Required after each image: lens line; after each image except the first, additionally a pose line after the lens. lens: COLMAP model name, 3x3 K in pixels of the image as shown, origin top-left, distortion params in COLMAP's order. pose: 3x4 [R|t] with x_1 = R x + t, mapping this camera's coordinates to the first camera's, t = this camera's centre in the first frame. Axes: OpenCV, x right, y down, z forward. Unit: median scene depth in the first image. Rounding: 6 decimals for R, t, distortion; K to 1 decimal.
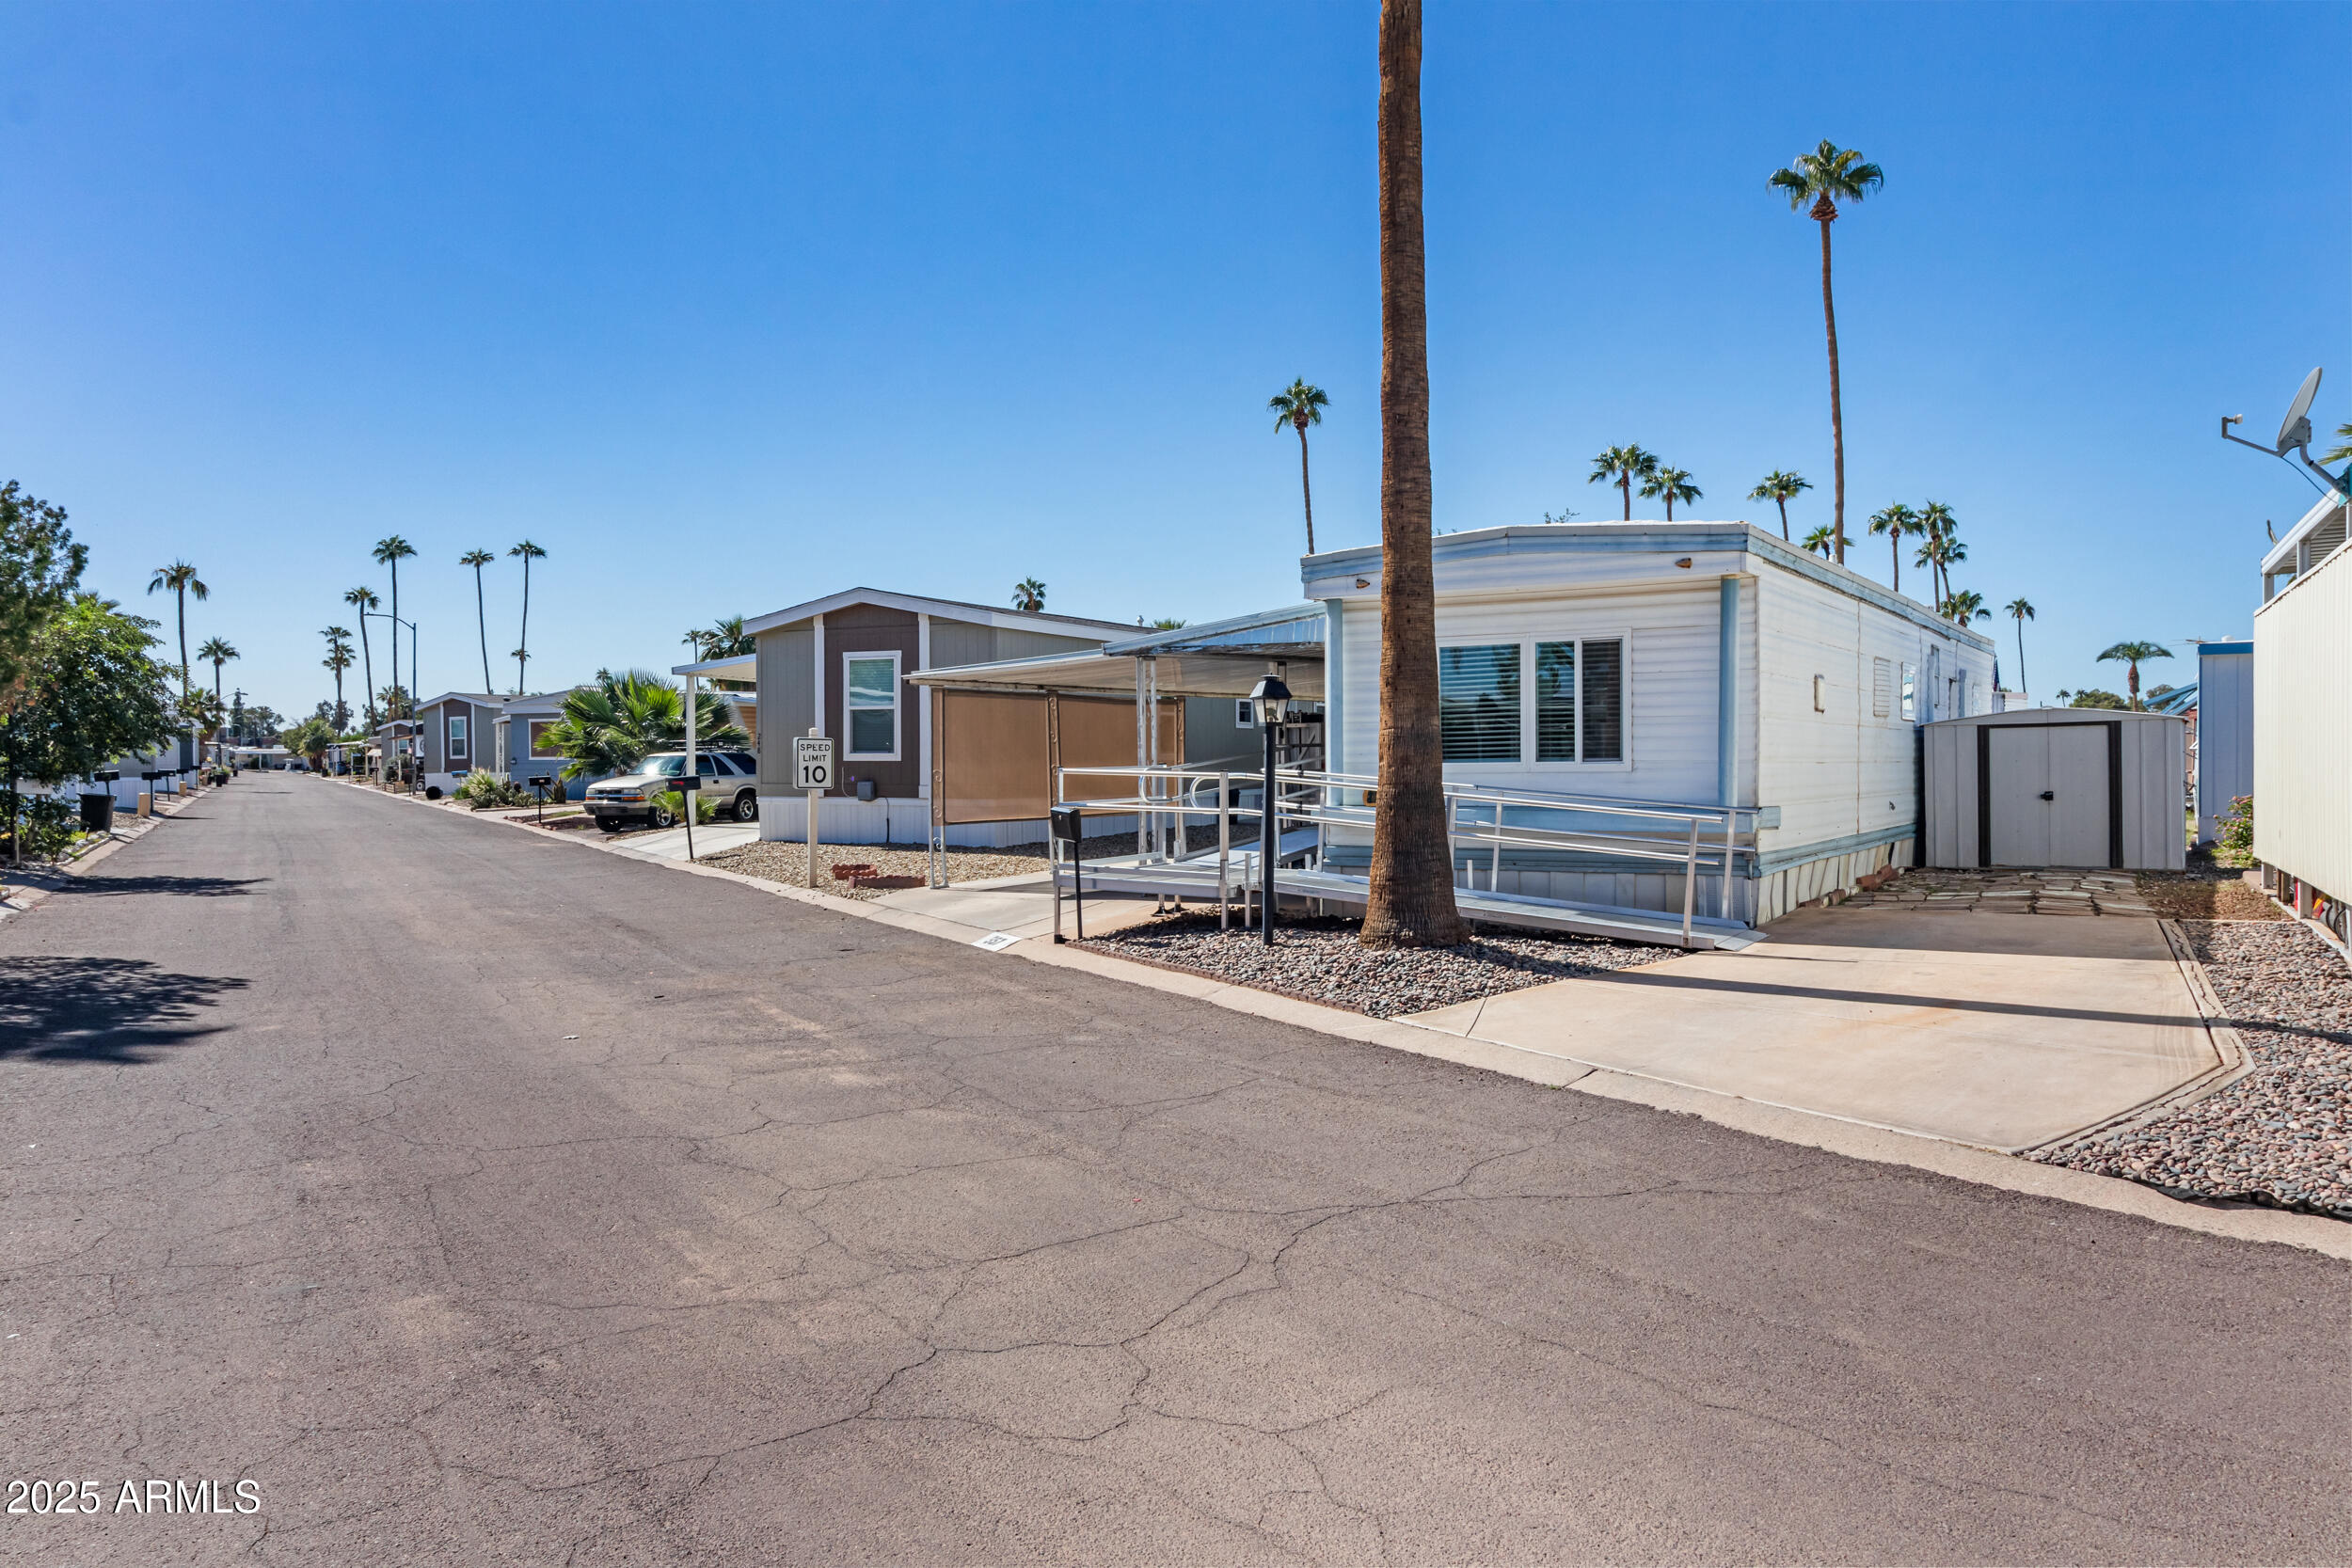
lens RADIAL K [[1704.5, 0, 1180.4], [0, 1704.5, 750.0], [0, 0, 1]] dist [-0.006098, -0.001578]
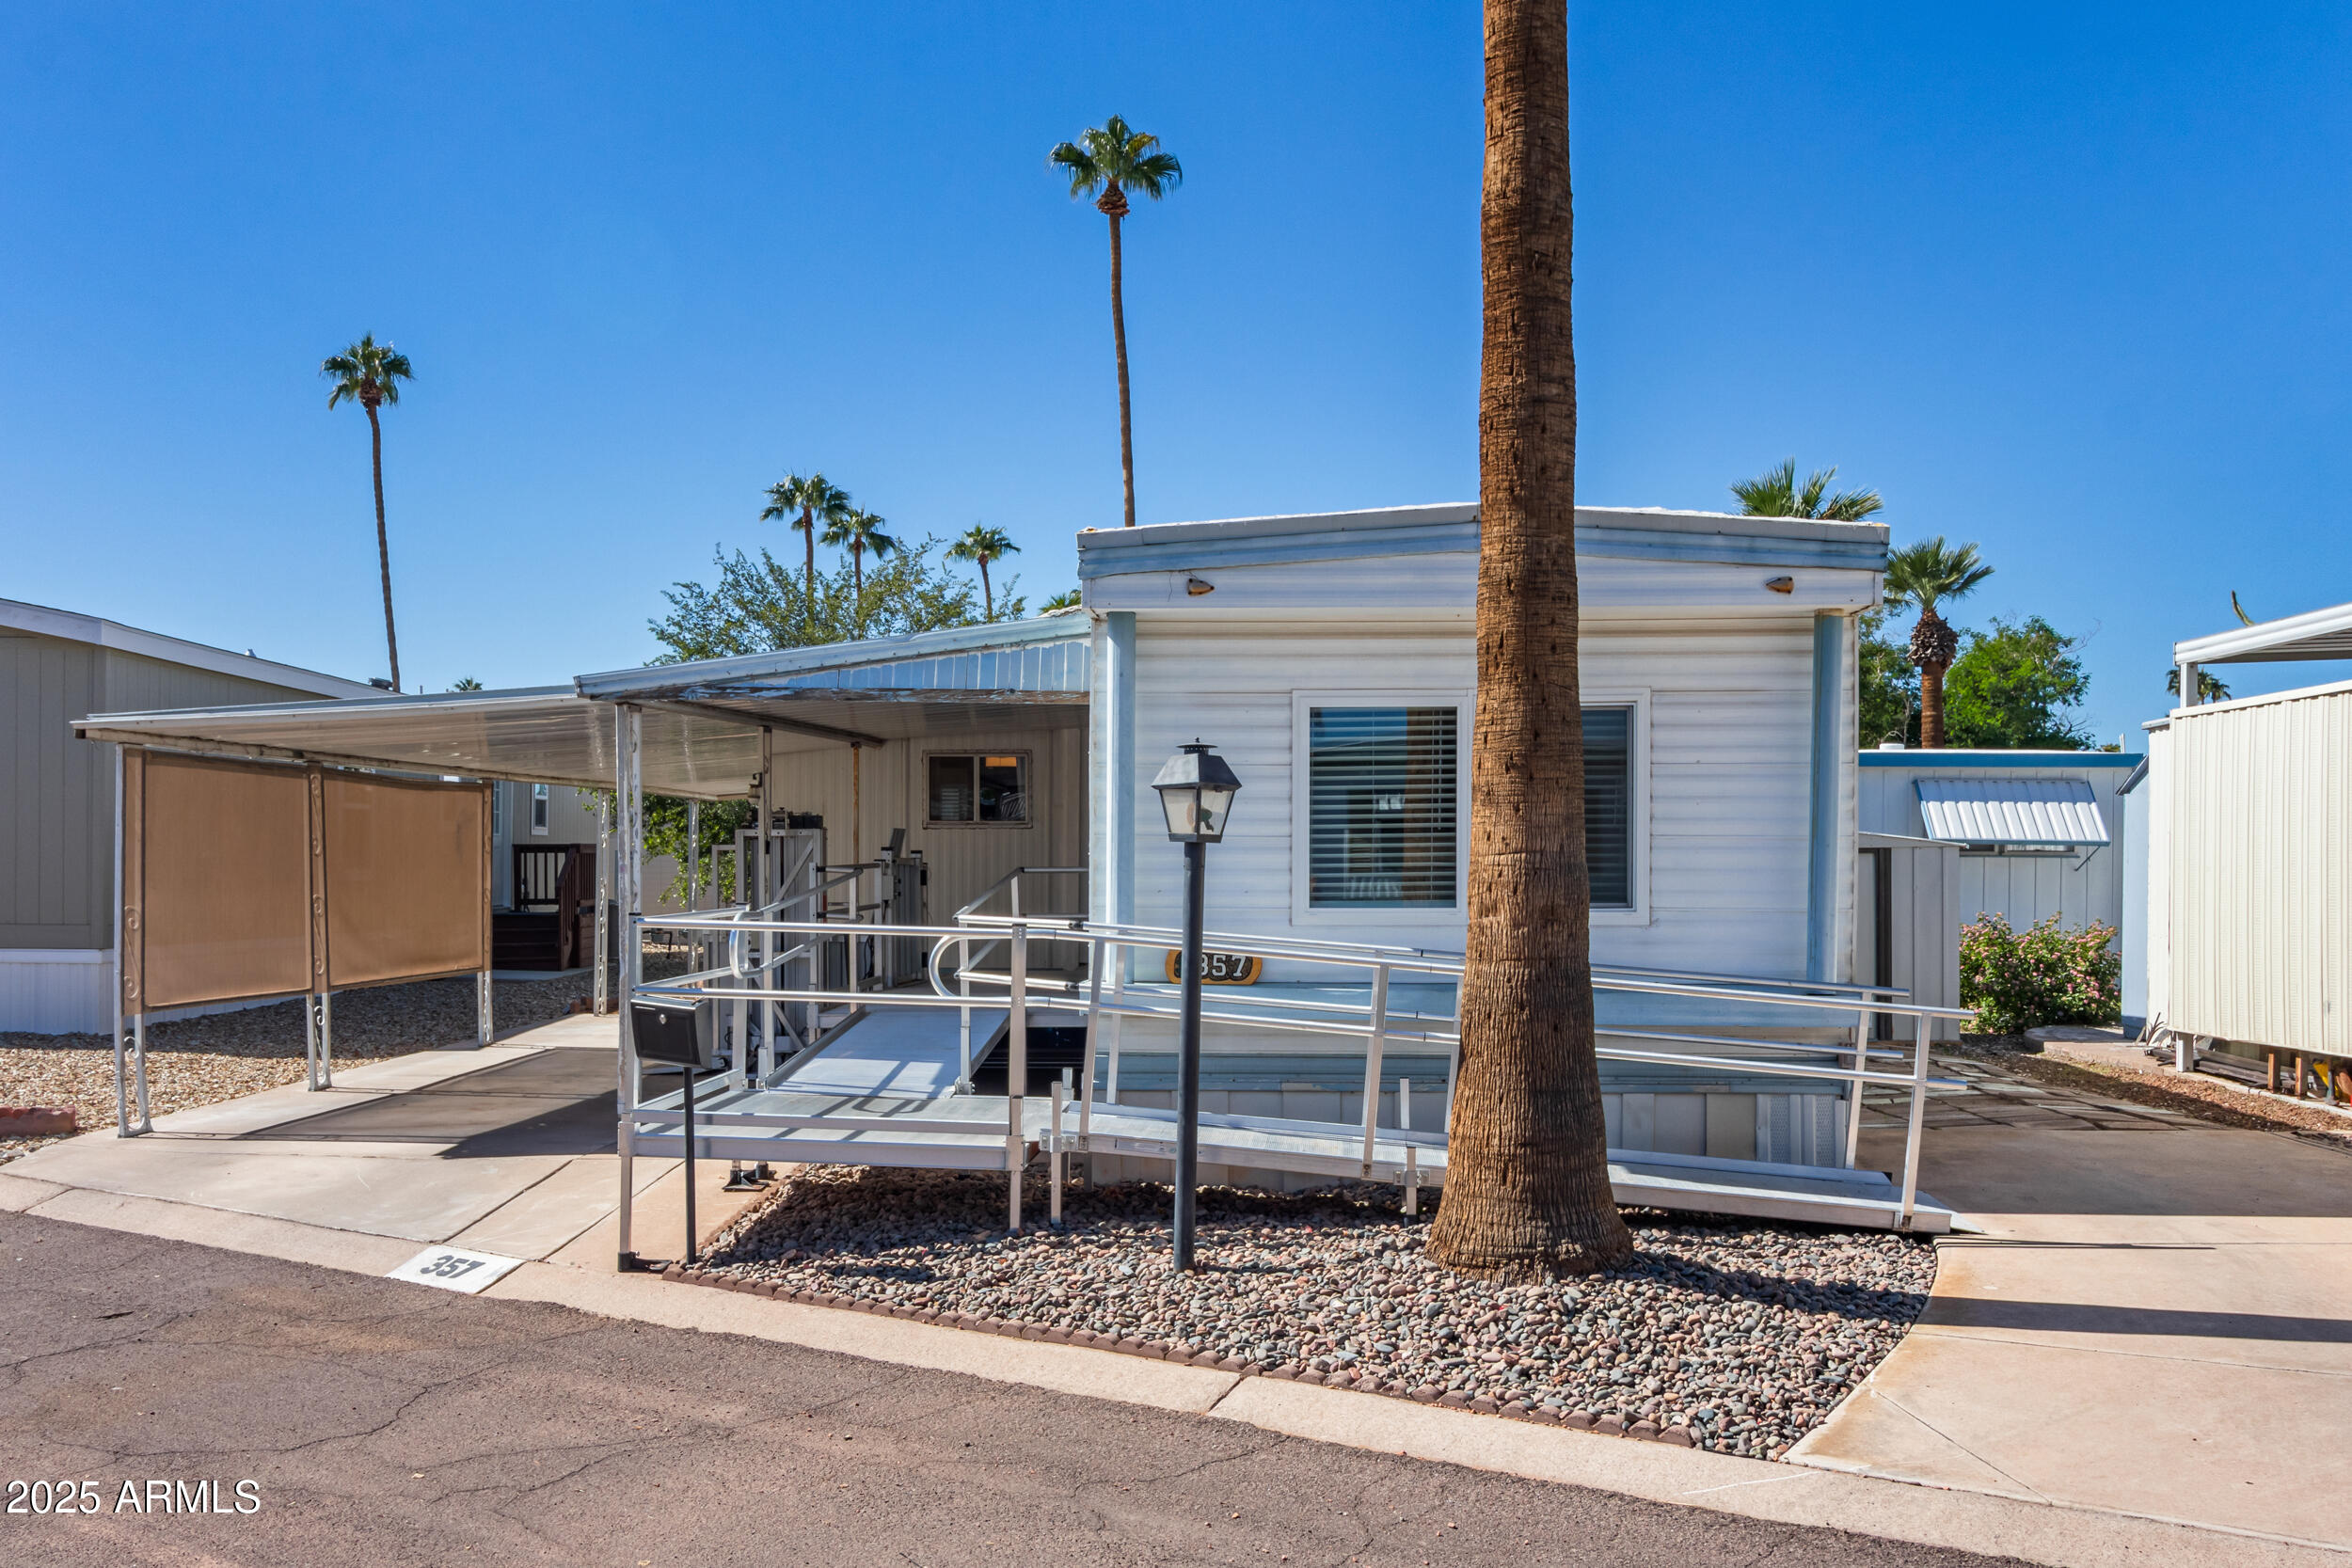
lens RADIAL K [[2105.5, 0, 1172.6], [0, 2105.5, 856.5], [0, 0, 1]] dist [0.005778, -0.002751]
pose [[0.885605, 0.013840, 0.464233, -0.161230], [-0.012729, 0.999904, -0.005526, -0.003905], [-0.464265, -0.001015, 0.885696, 0.287260]]
